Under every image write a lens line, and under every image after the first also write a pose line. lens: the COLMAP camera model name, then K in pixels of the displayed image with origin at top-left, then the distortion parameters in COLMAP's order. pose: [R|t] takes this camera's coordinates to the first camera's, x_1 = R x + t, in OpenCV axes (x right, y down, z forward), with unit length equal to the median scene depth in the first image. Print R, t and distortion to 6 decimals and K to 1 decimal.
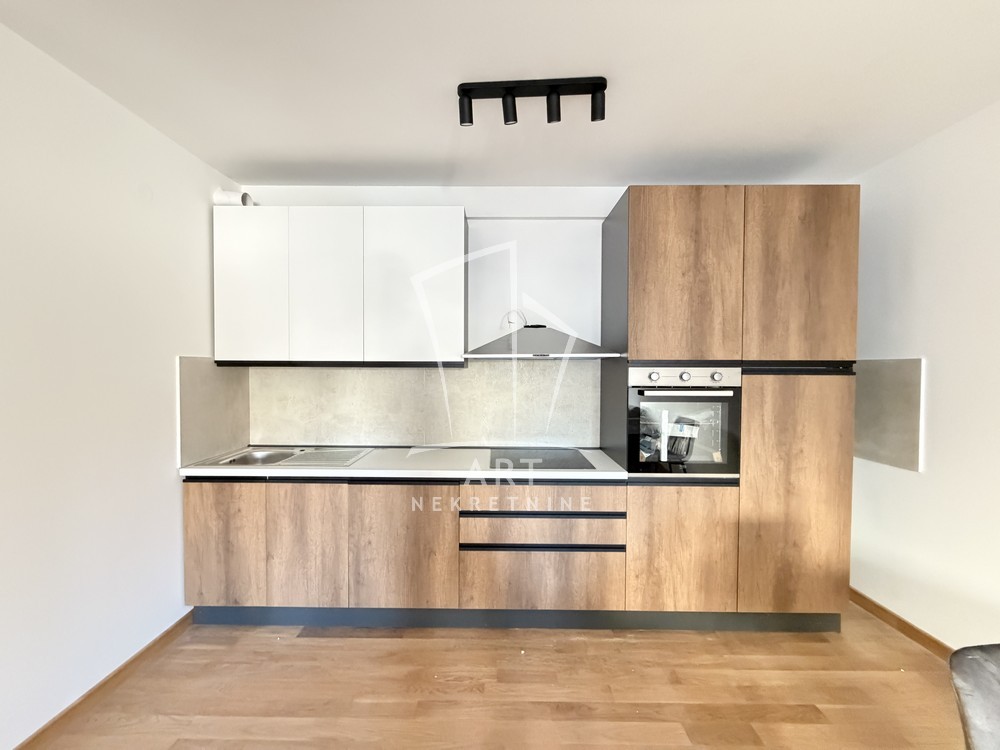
lens RADIAL K [[403.9, 0, 494.1], [0, 403.9, 371.9], [0, 0, 1]] dist [-0.004192, -0.000360]
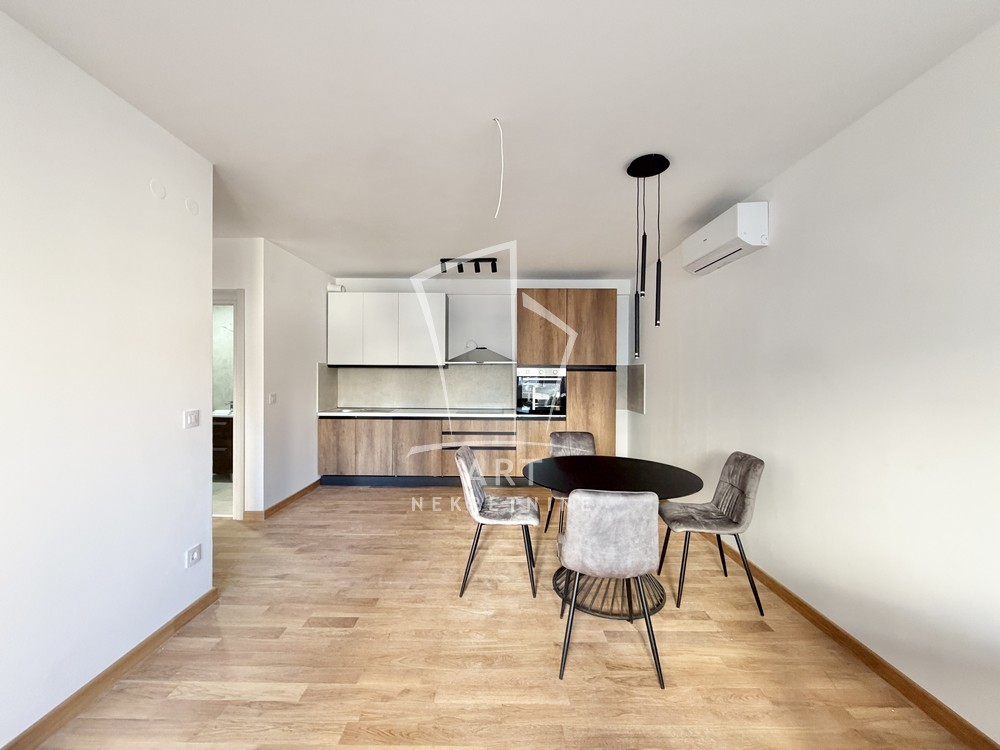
lens RADIAL K [[403.9, 0, 503.8], [0, 403.9, 374.4], [0, 0, 1]] dist [-0.004192, -0.000360]
pose [[0.999743, 0.001473, 0.022620, 0.206323], [-0.001365, 0.999988, -0.004791, 0.035385], [-0.022626, 0.004759, 0.999733, -1.259109]]
